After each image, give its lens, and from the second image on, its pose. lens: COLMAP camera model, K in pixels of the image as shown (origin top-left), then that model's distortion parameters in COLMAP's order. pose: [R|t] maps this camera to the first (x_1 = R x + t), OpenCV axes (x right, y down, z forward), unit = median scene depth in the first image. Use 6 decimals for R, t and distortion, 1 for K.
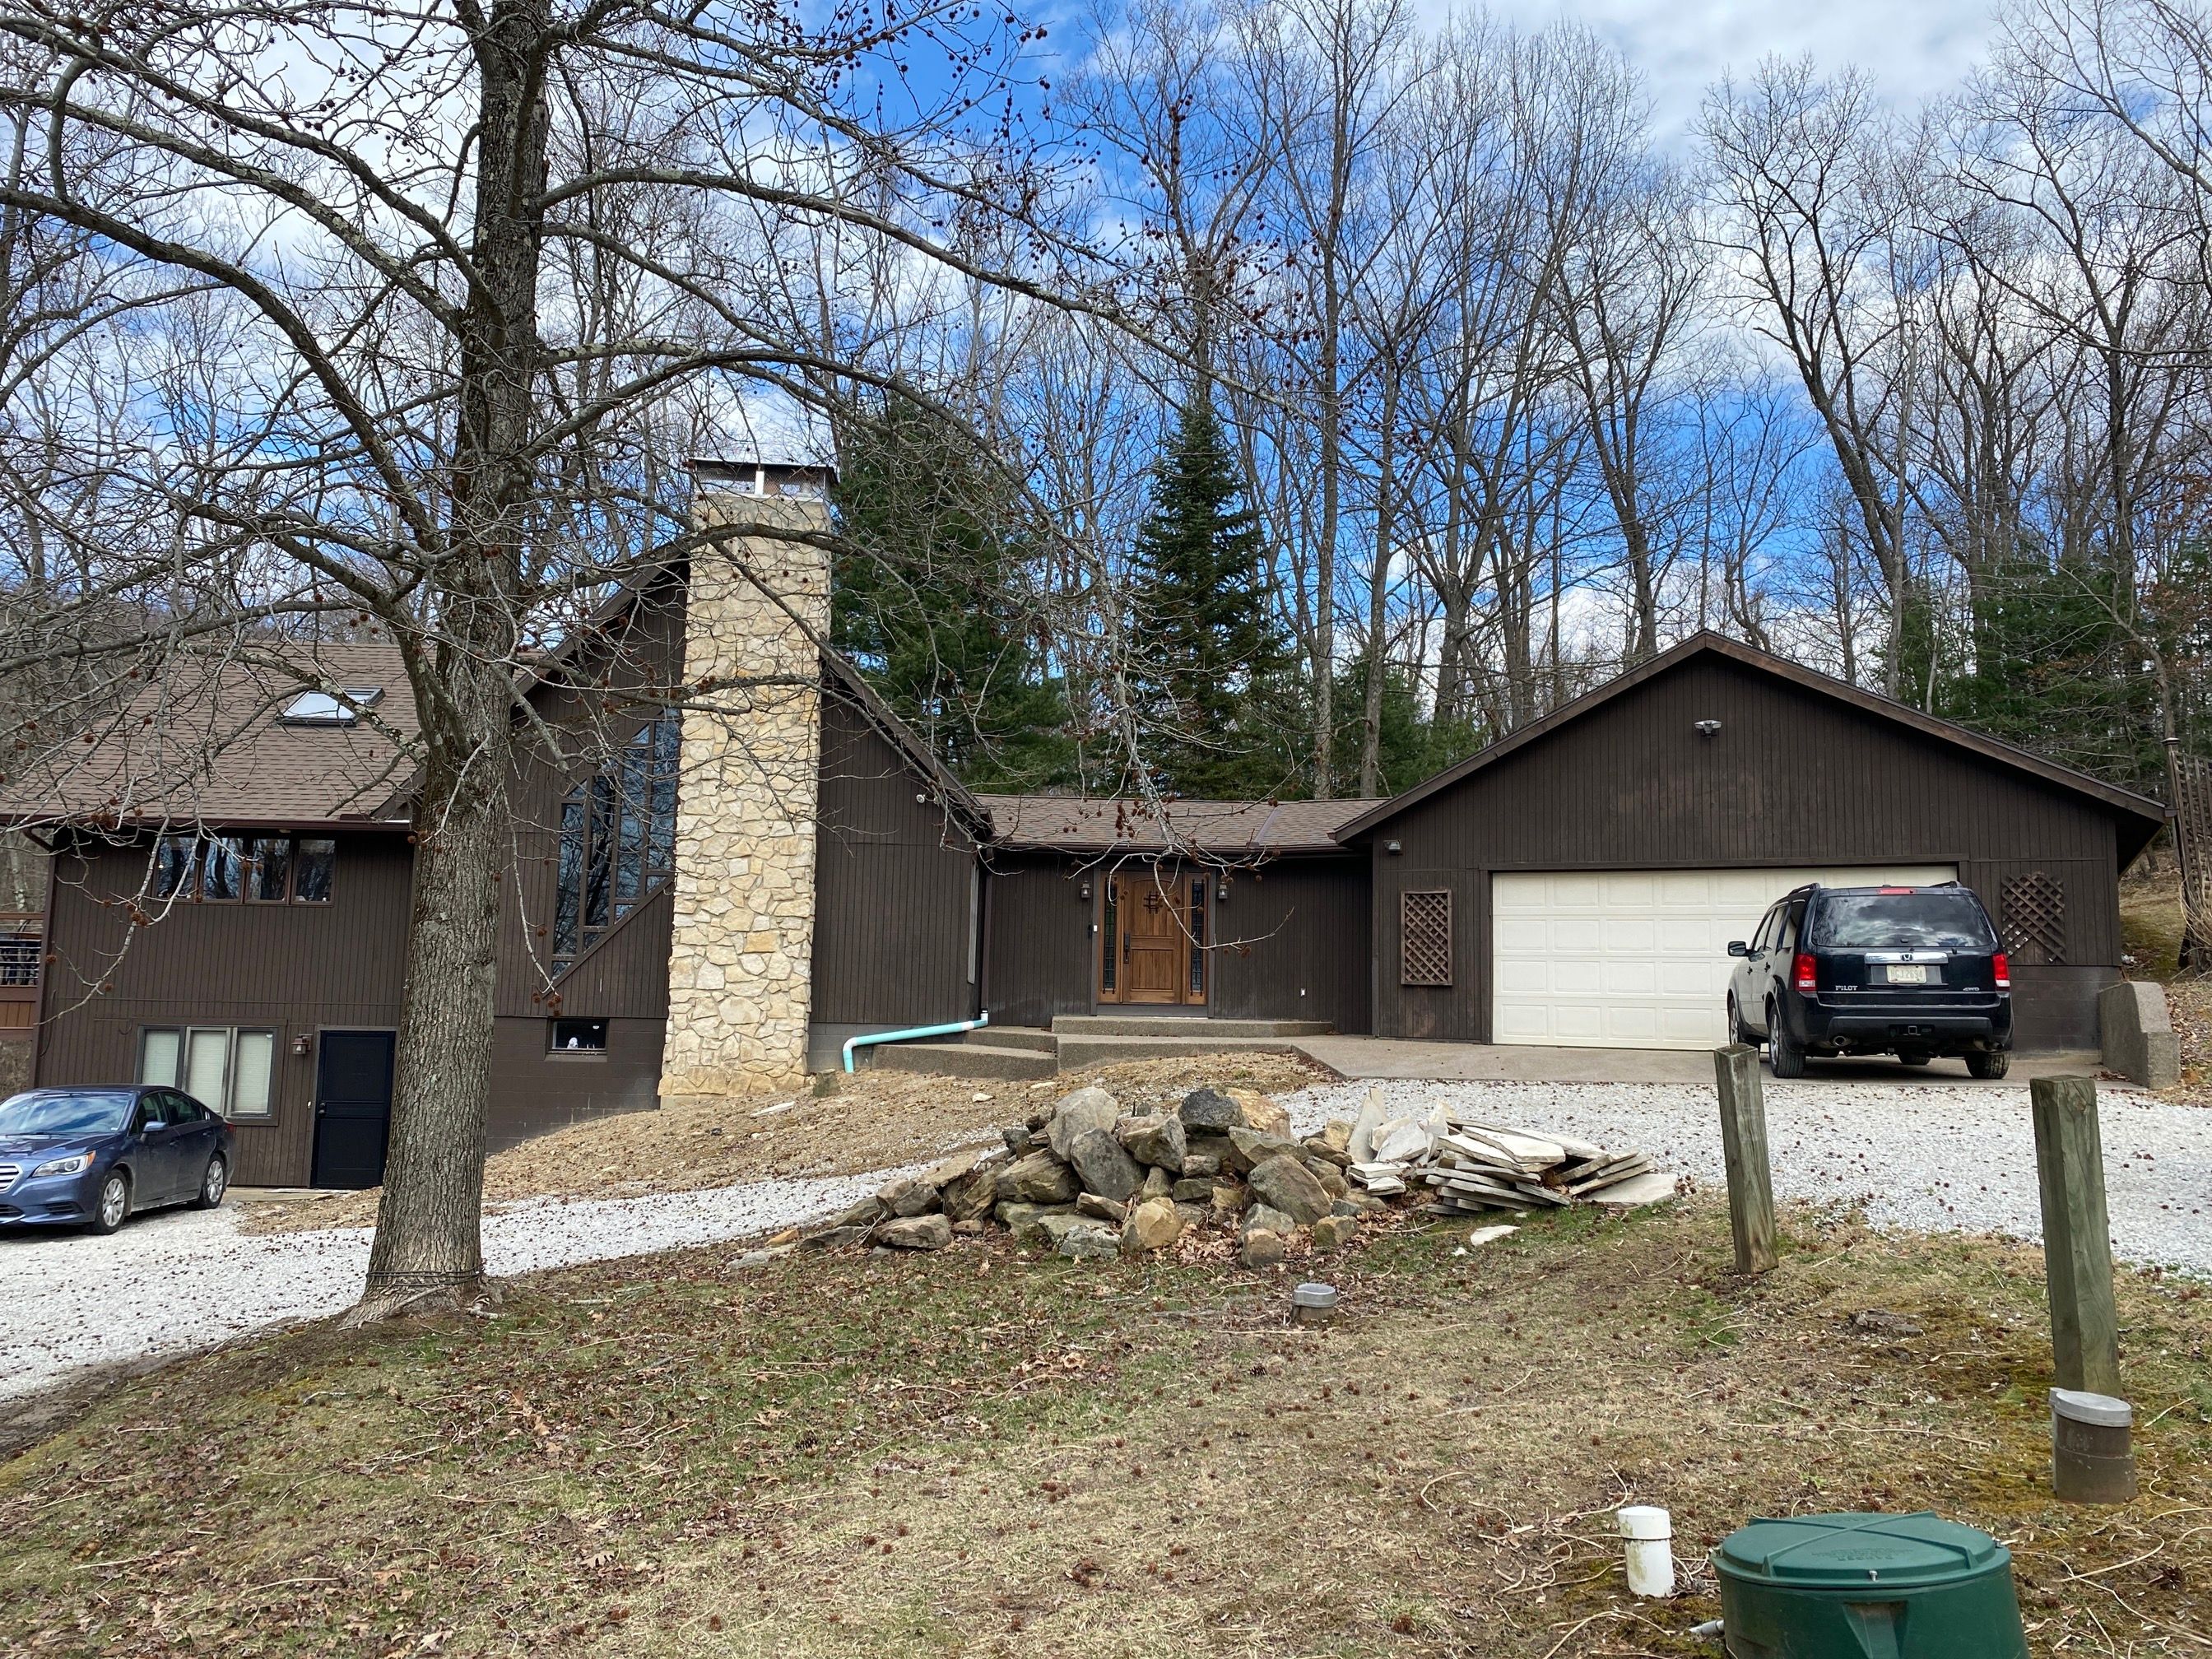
lens RADIAL K [[1720.7, 0, 1146.8], [0, 1720.7, 816.9], [0, 0, 1]] dist [0.021865, -0.006600]
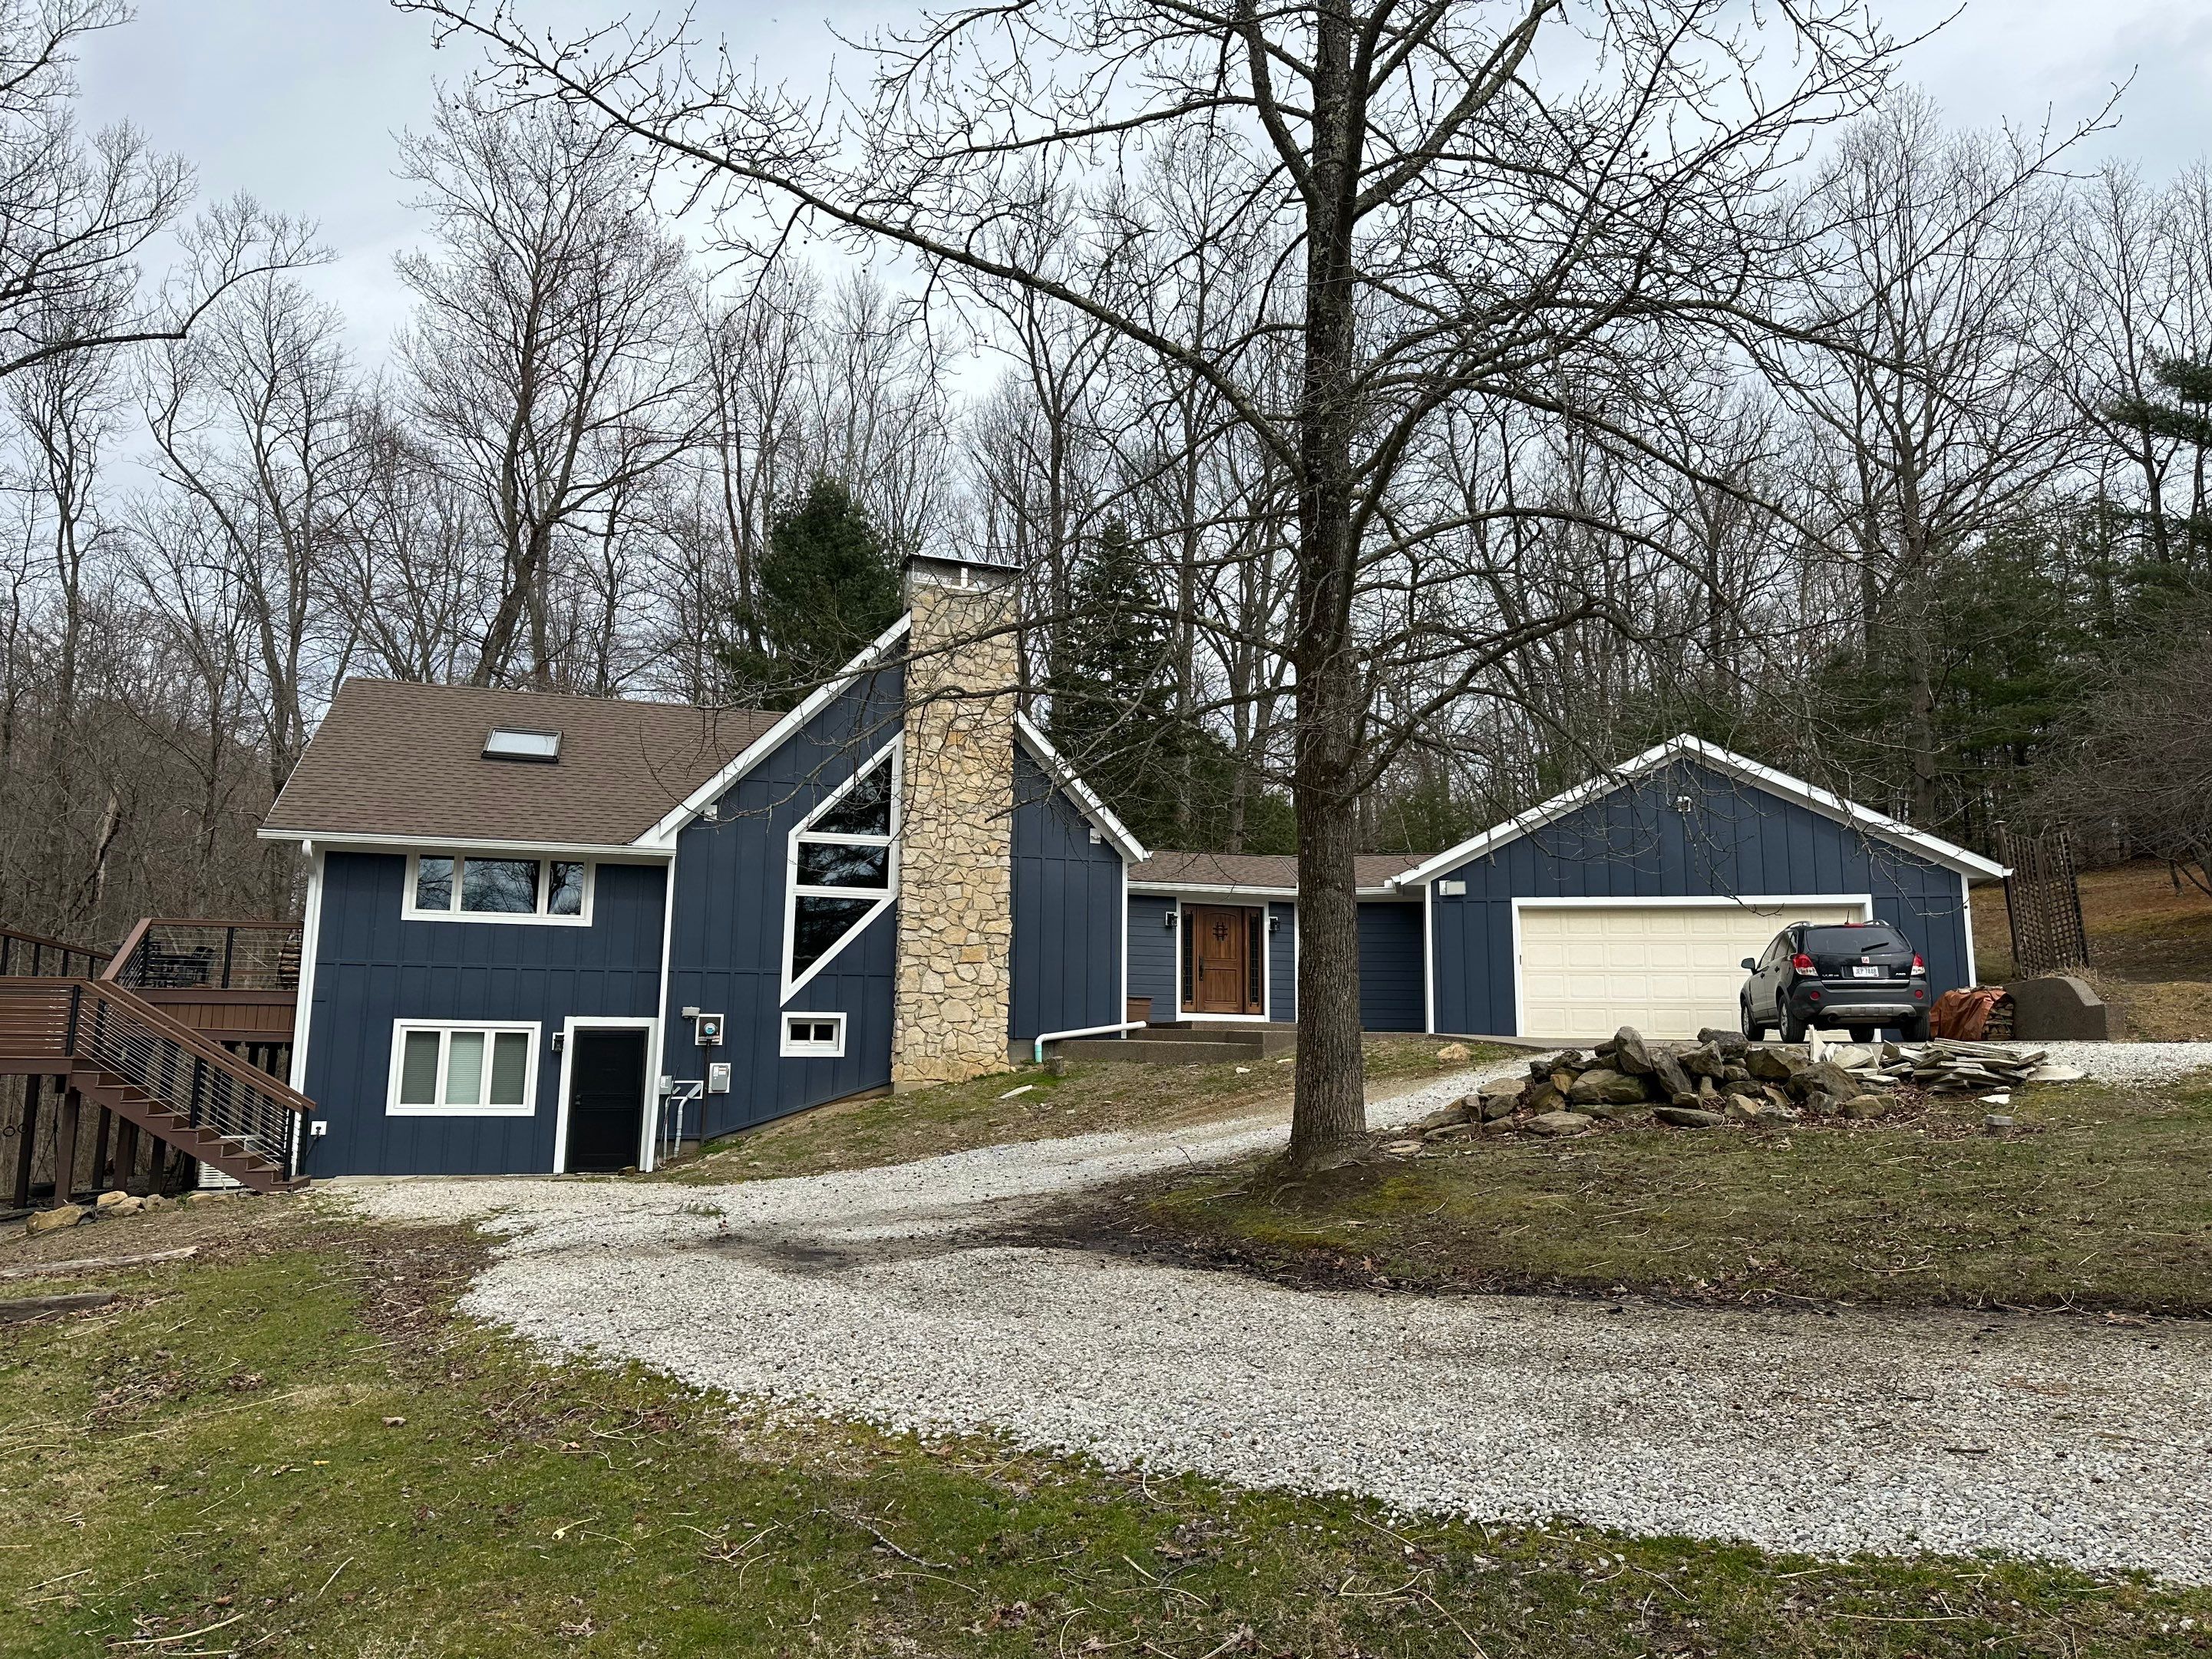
lens RADIAL K [[1555.0, 0, 1127.2], [0, 1555.0, 817.4], [0, 0, 1]] dist [0.085601, -0.106579]
pose [[0.967333, 0.033133, 0.251335, -0.391867], [-0.020917, 0.998473, -0.051119, 0.029908], [-0.252645, 0.044192, 0.966549, -0.086859]]
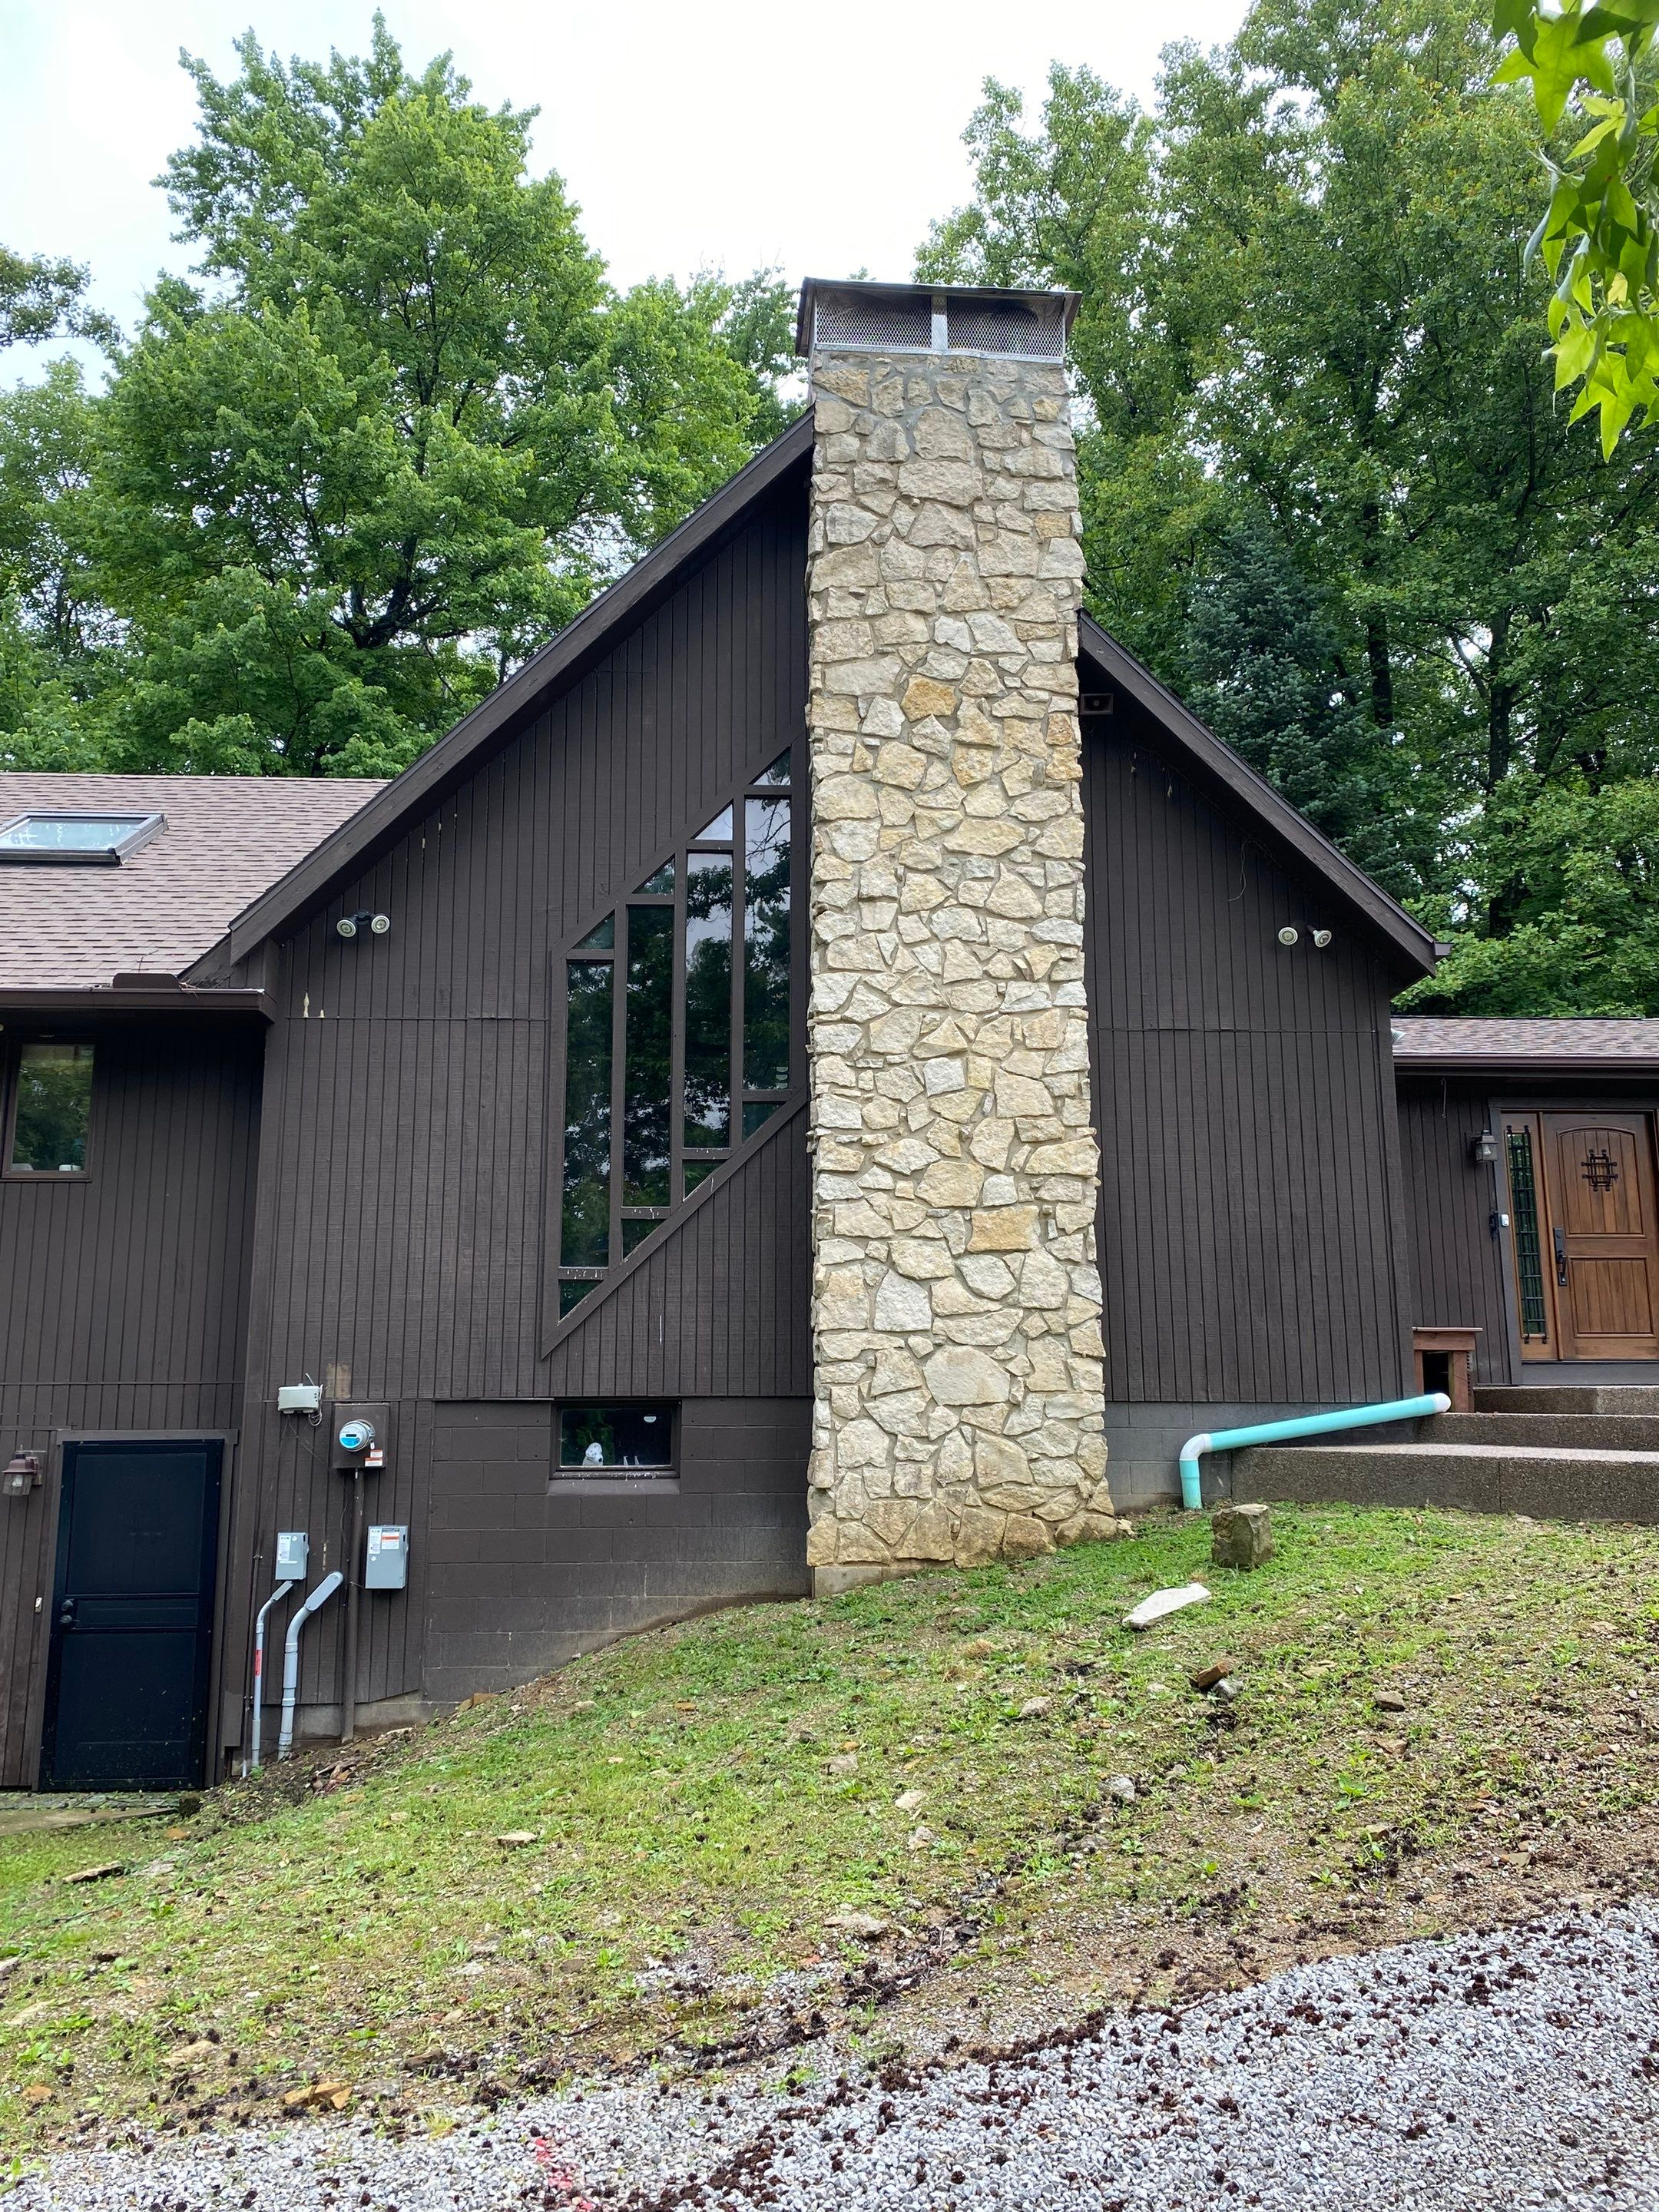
lens RADIAL K [[1729.8, 0, 812.4], [0, 1729.8, 1110.1], [0, 0, 1]] dist [0.059778, -0.053350]
pose [[0.999763, -0.021630, 0.002619, -0.272922], [0.021756, 0.997565, -0.066265, 0.069276], [-0.001179, 0.066306, 0.997799, 0.516424]]
